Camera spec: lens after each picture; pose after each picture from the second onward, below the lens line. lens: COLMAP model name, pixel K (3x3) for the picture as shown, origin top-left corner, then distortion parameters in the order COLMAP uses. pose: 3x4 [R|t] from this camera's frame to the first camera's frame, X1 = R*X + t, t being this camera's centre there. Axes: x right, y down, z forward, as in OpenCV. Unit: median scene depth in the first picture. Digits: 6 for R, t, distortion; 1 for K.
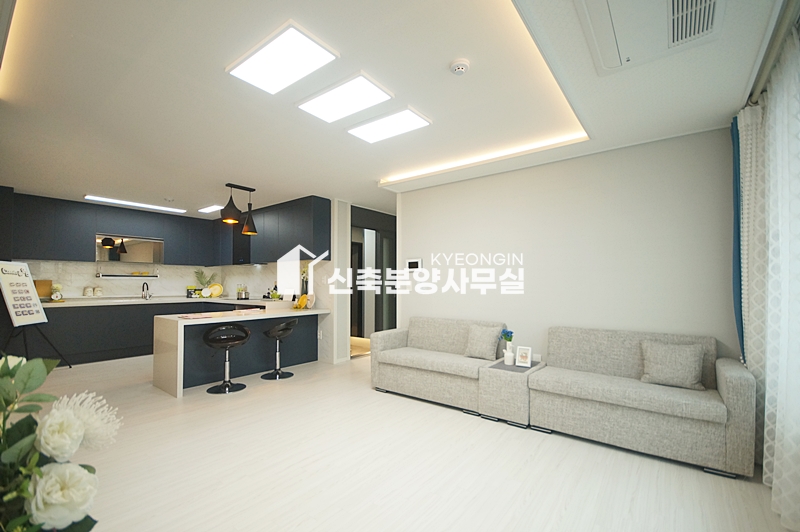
lens RADIAL K [[350.2, 0, 407.7], [0, 350.2, 284.9], [0, 0, 1]] dist [0.001144, 0.000171]
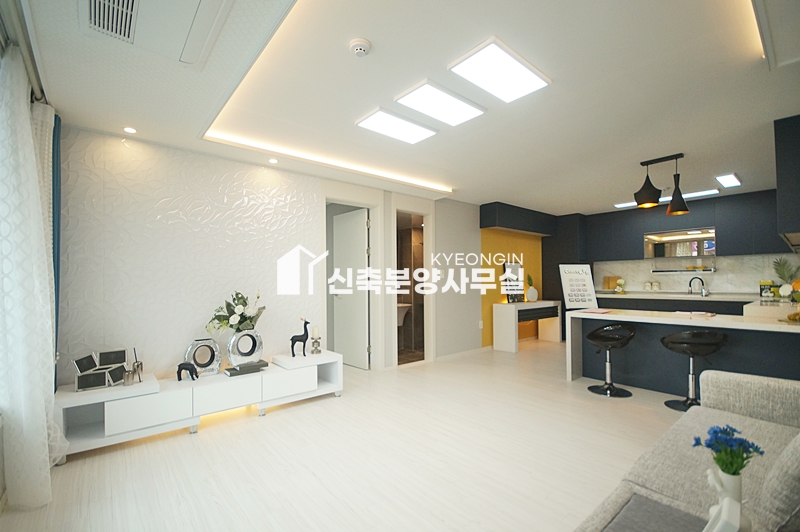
lens RADIAL K [[350.2, 0, 389.9], [0, 350.2, 277.8], [0, 0, 1]] dist [0.001144, 0.000171]
pose [[-0.219598, -0.010157, -0.975538, 0.420880], [0.004645, 0.999924, -0.011456, 0.002321], [0.975579, -0.007048, -0.219534, 0.518932]]
